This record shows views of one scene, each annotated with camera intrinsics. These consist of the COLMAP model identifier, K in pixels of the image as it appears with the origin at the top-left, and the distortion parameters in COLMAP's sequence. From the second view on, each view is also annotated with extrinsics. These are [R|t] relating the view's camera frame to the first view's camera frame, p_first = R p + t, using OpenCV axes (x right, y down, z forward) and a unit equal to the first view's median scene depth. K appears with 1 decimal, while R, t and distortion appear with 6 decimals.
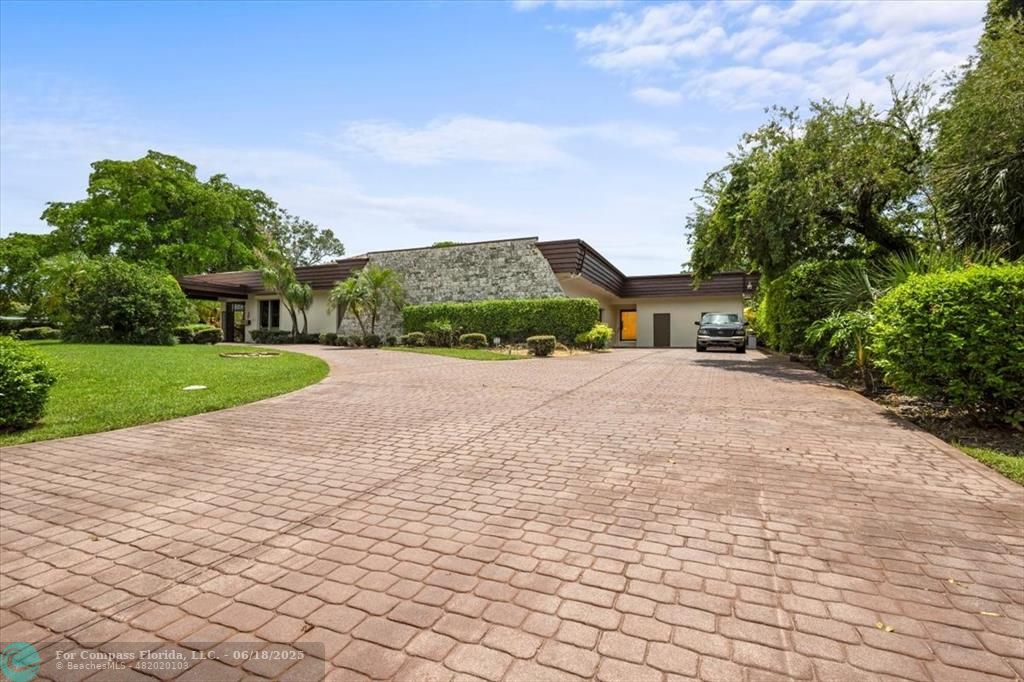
lens RADIAL K [[482.5, 0, 512.0], [0, 482.5, 341.0], [0, 0, 1]] dist [0.016703, 0.000174]
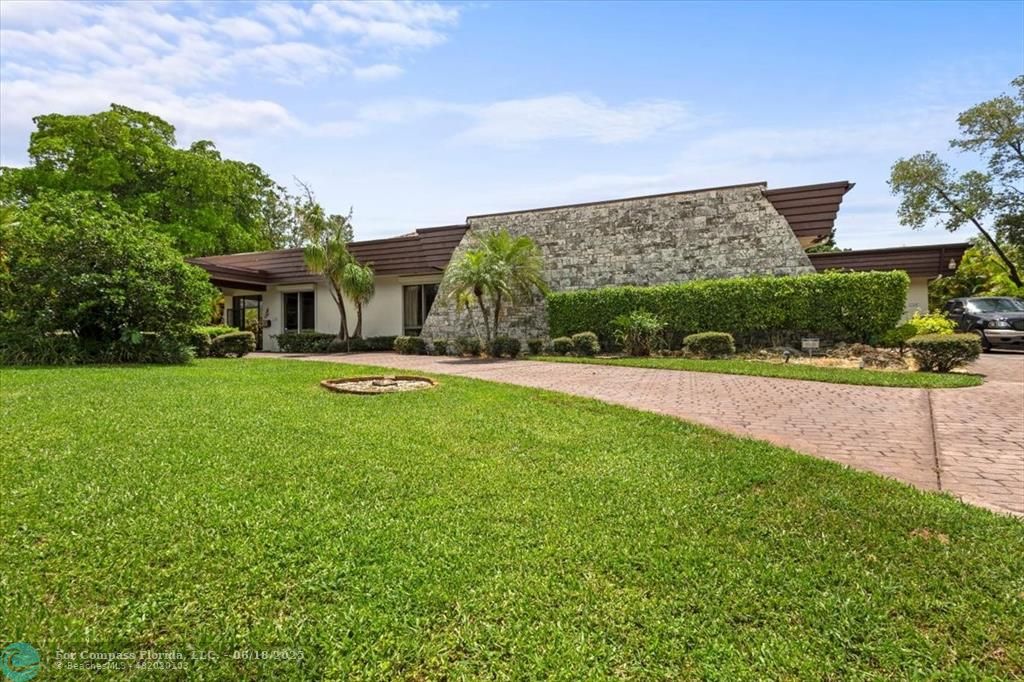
lens RADIAL K [[467.7, 0, 512.1], [0, 467.7, 344.5], [0, 0, 1]] dist [0.010280, -0.000041]
pose [[0.997136, -0.019693, 0.073017, -0.305492], [0.018916, 0.999757, 0.011314, -0.009985], [-0.073222, -0.009901, 0.997267, 0.357382]]
